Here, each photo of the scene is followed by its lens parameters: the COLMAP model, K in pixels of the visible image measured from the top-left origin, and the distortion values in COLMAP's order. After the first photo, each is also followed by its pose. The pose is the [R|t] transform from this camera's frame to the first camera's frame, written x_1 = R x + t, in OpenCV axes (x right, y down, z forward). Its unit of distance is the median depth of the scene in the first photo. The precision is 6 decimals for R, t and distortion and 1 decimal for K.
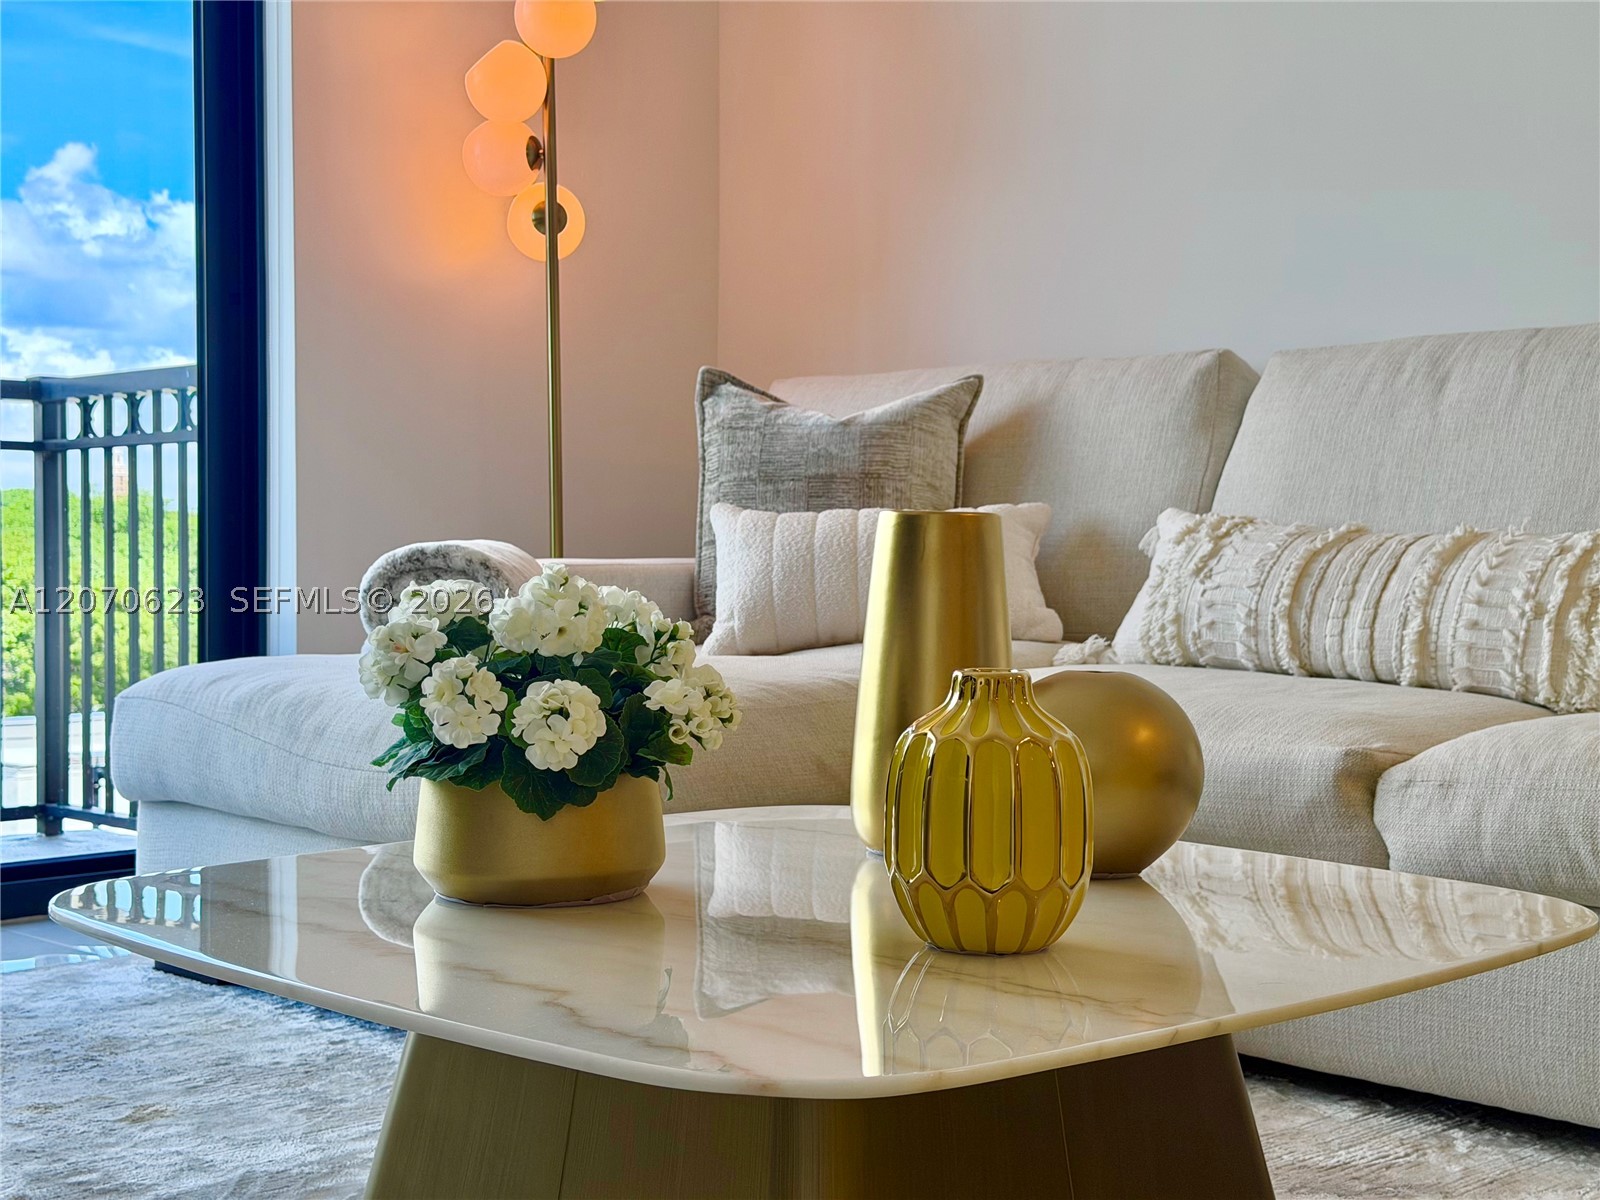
lens RADIAL K [[2269.3, 0, 809.3], [0, 2269.3, 604.5], [0, 0, 1]] dist [0.098786, -0.161564]
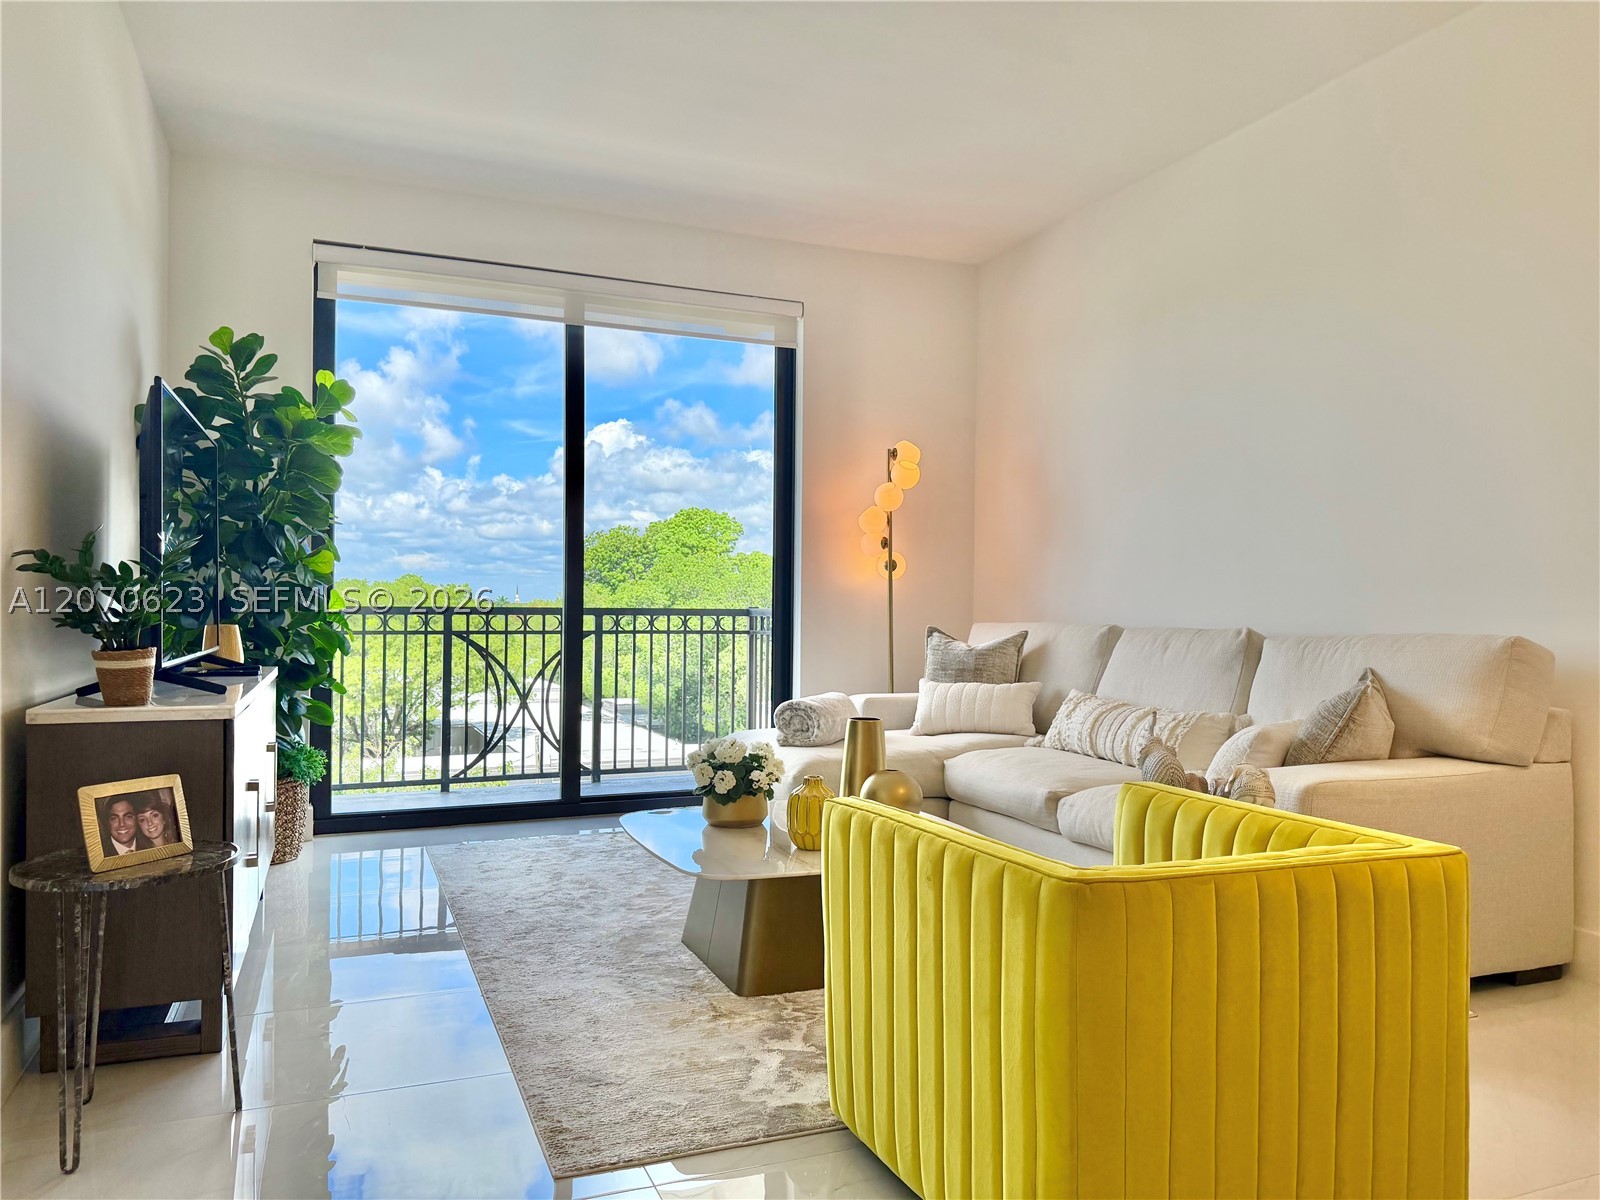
lens RADIAL K [[1128.4, 0, 798.5], [0, 1128.4, 591.8], [0, 0, 1]] dist [0.135021, -0.189223]
pose [[0.927918, -0.000470, -0.372783, 0.418013], [-0.016751, 0.998937, -0.042955, -0.109281], [0.372407, 0.046103, 0.926924, -0.446461]]
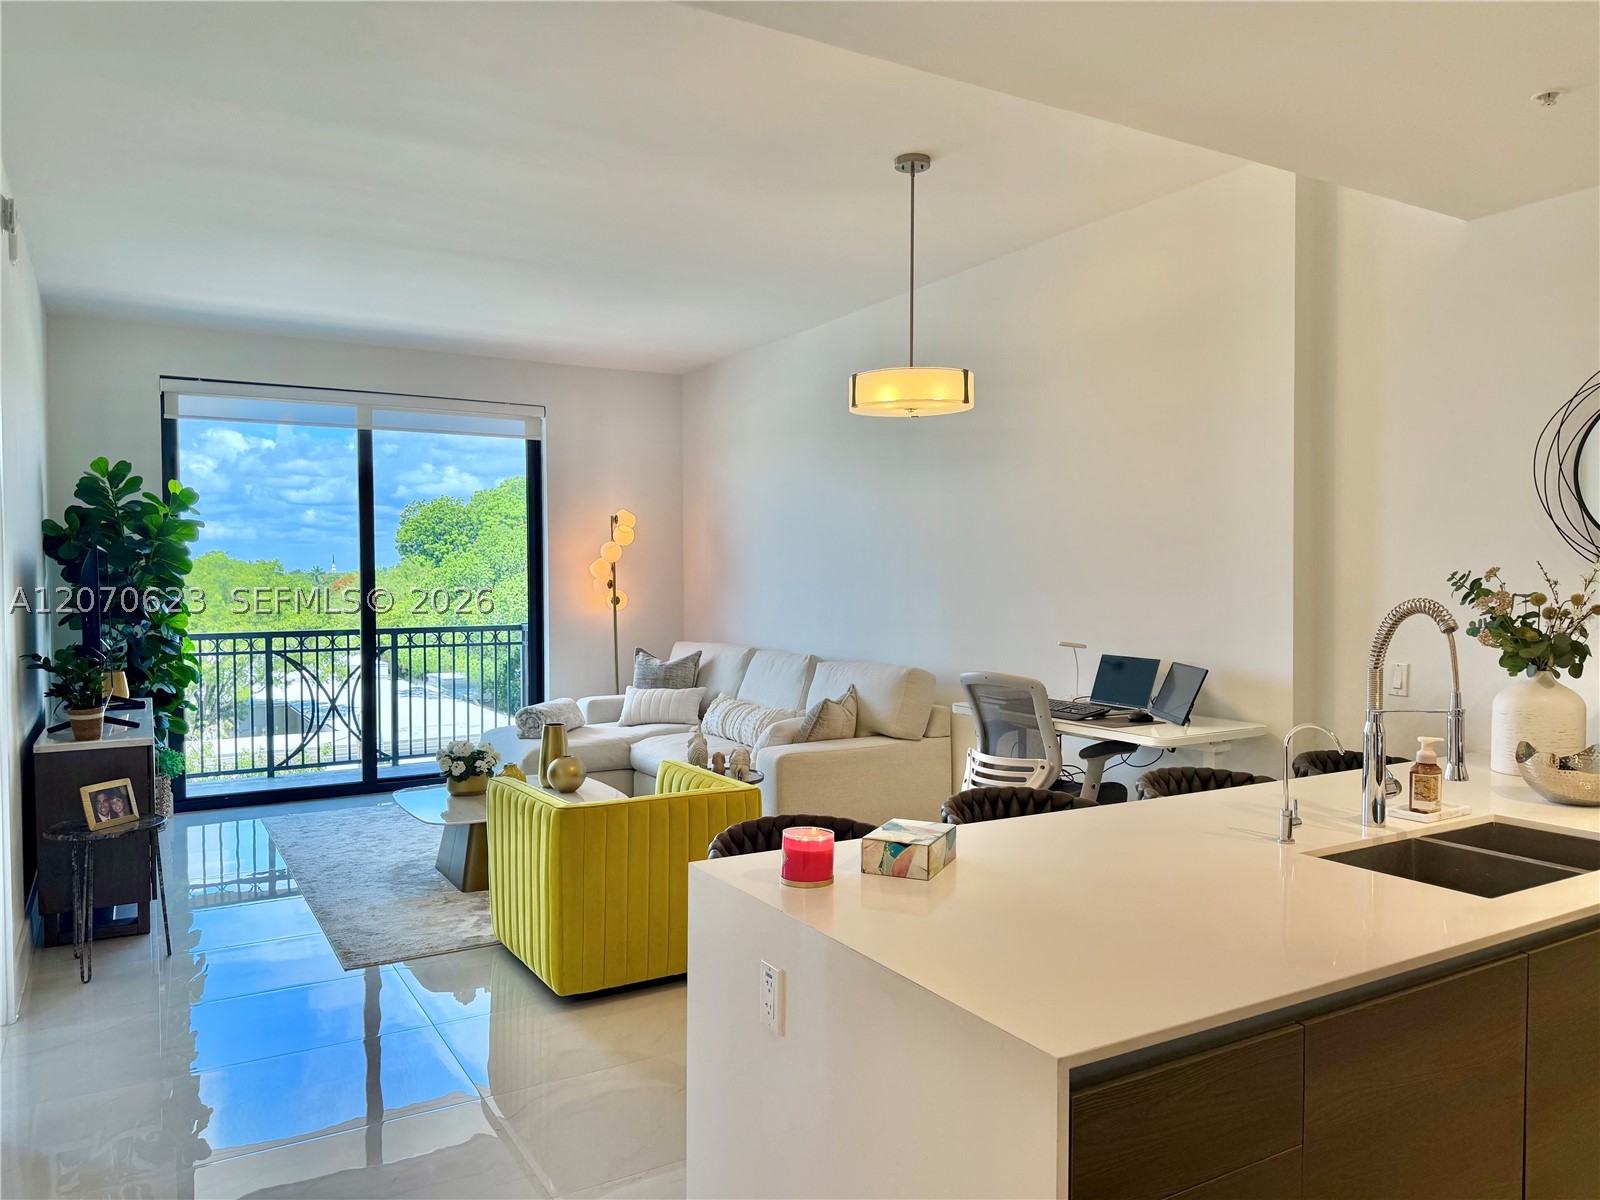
lens RADIAL K [[1136.0, 0, 792.9], [0, 1136.0, 598.3], [0, 0, 1]] dist [0.071328, -0.087909]
pose [[0.970394, -0.002202, -0.241516, 0.892482], [0.000466, 0.999974, -0.007246, -0.226766], [0.241526, 0.006919, 0.970370, -1.073110]]
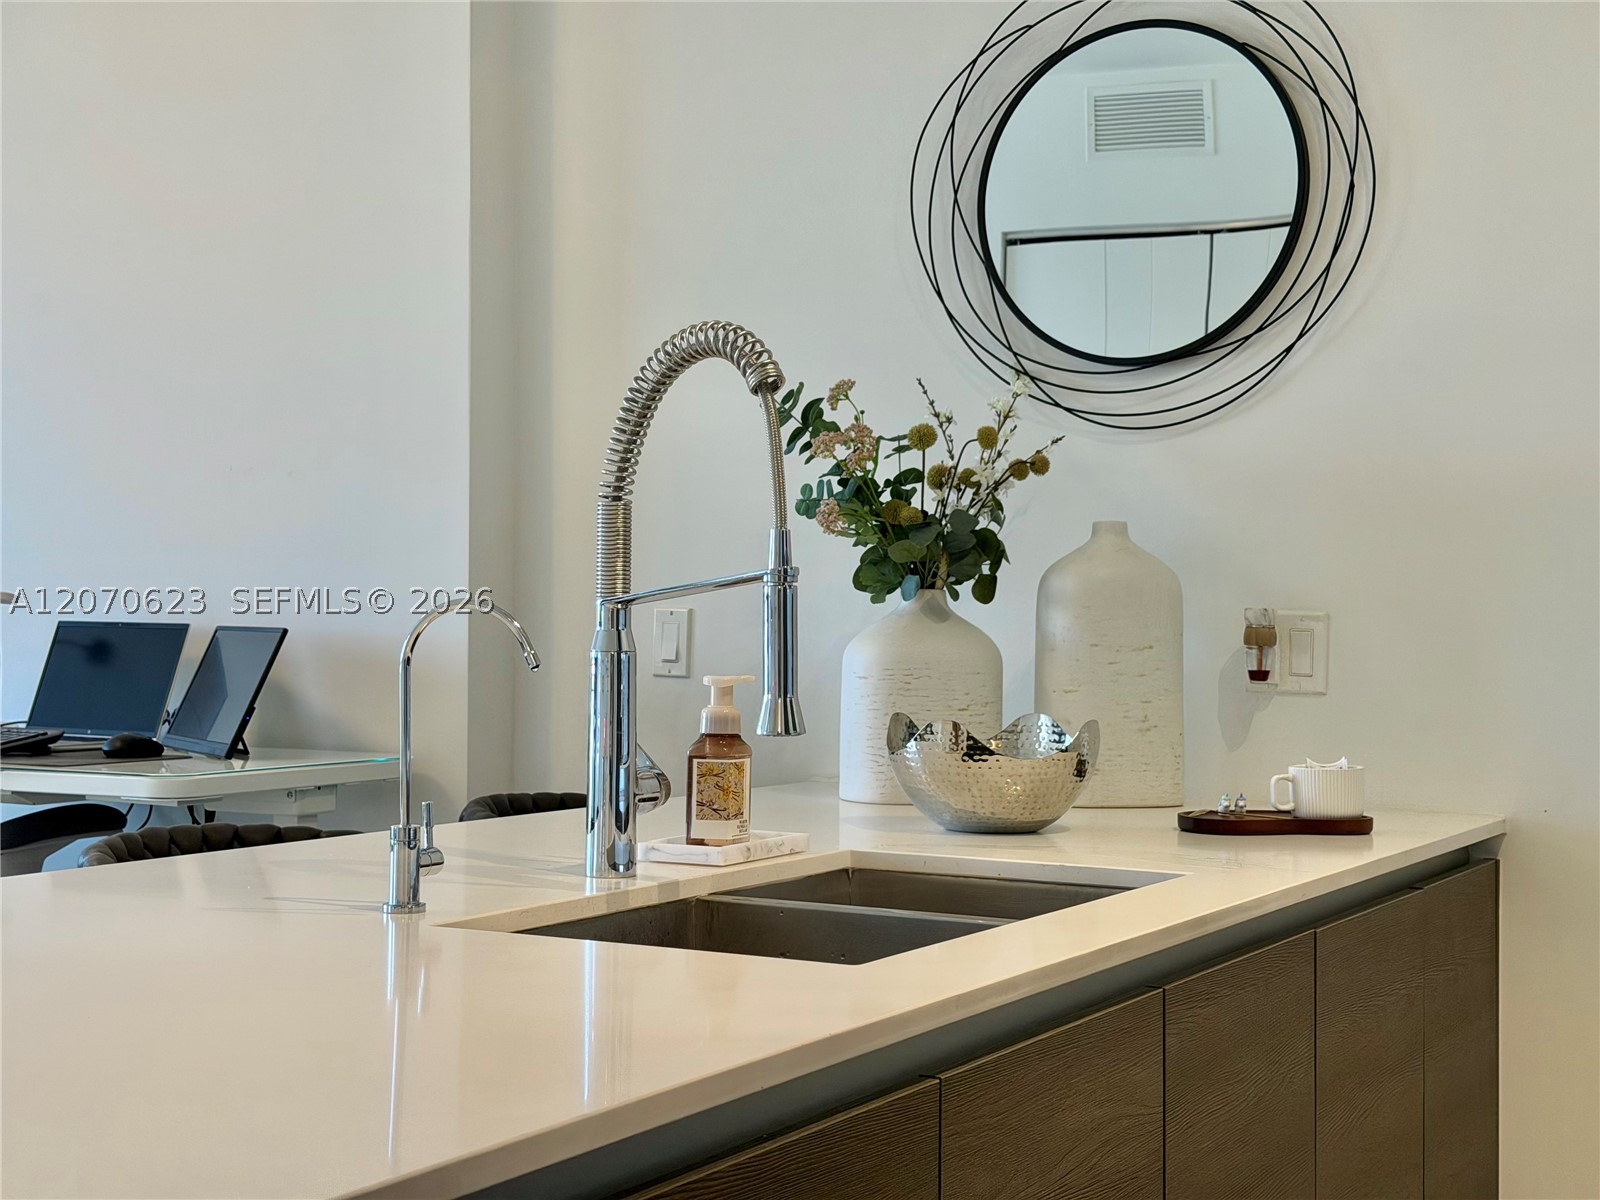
lens RADIAL K [[2221.5, 0, 800.0], [0, 2221.5, 600.0], [0, 0, 1]] dist [0.162945, 0.013379]
pose [[0.957972, 0.007011, 0.286777, 0.962387], [0.004630, 0.999193, -0.039894, -0.118750], [-0.286825, 0.039545, 0.957166, -0.818323]]
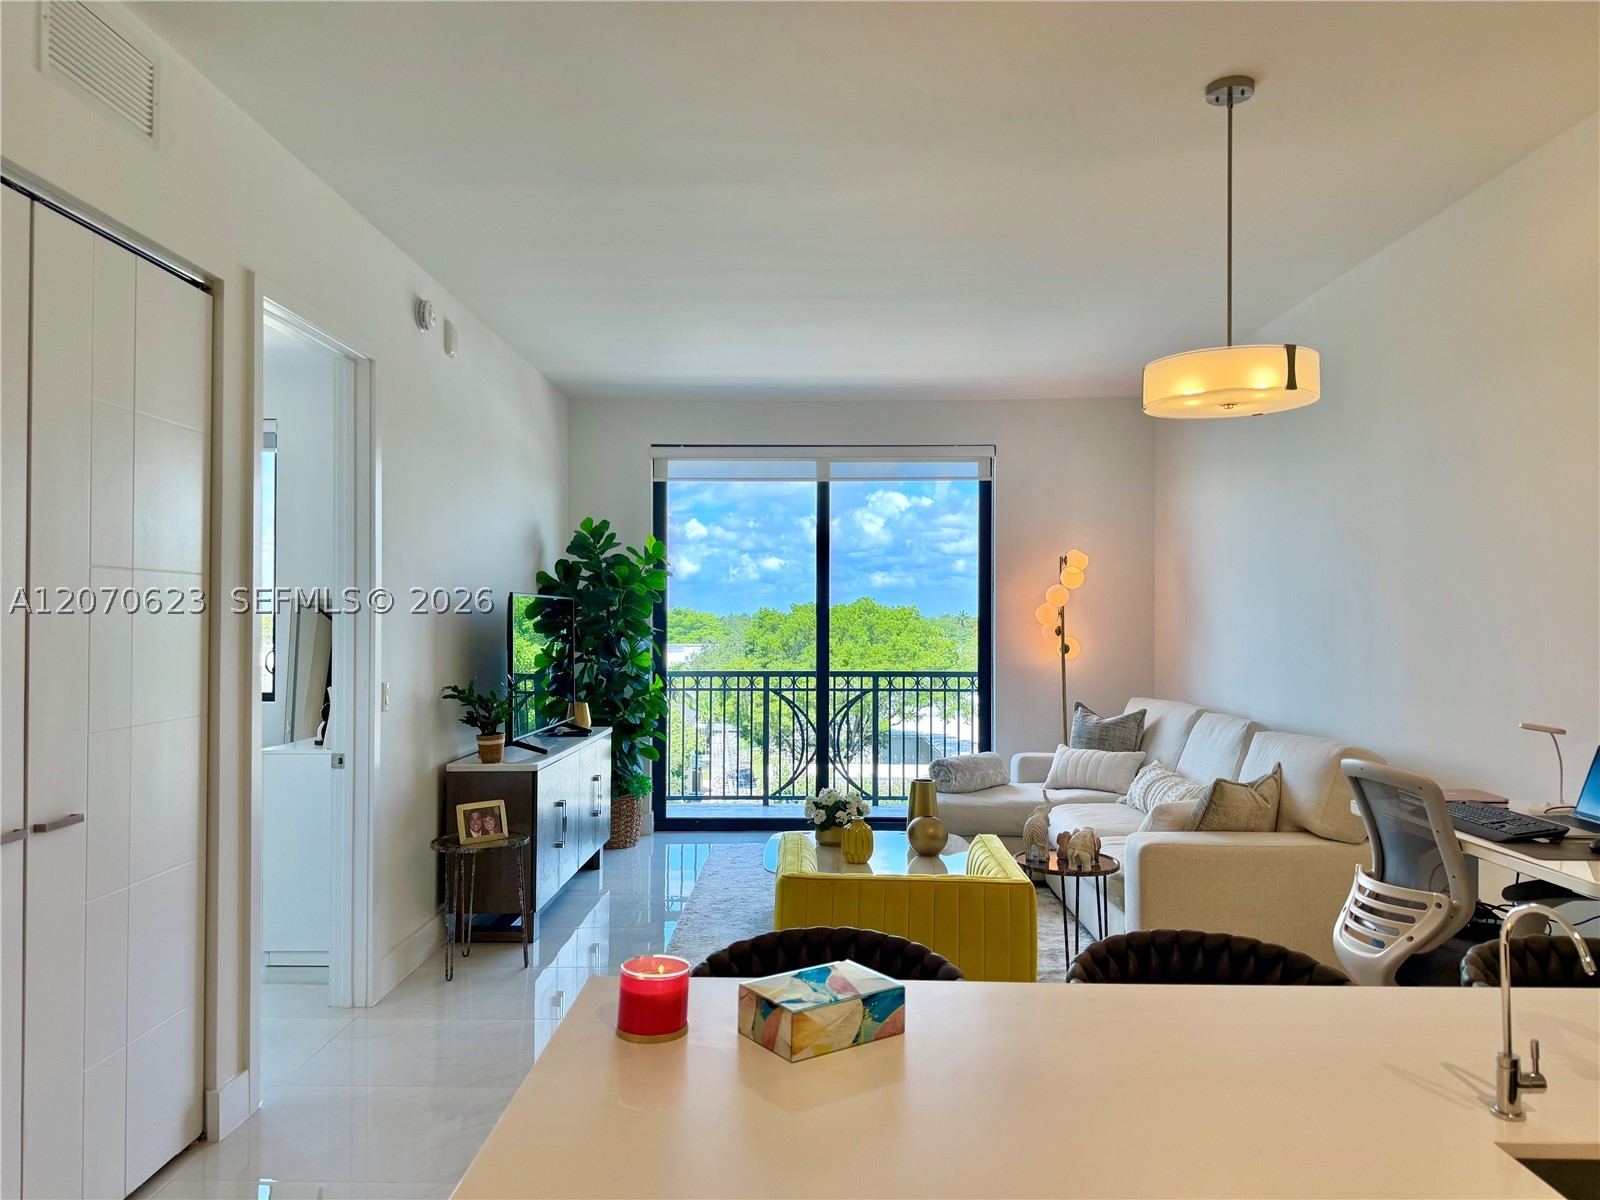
lens RADIAL K [[1121.1, 0, 800.0], [0, 1121.1, 600.0], [0, 0, 1]] dist [0.115560, -0.135364]
pose [[0.706690, -0.013930, -0.707387, 1.163050], [-0.020189, 0.999002, -0.039842, -0.238107], [0.707236, 0.042437, 0.705703, -0.712912]]
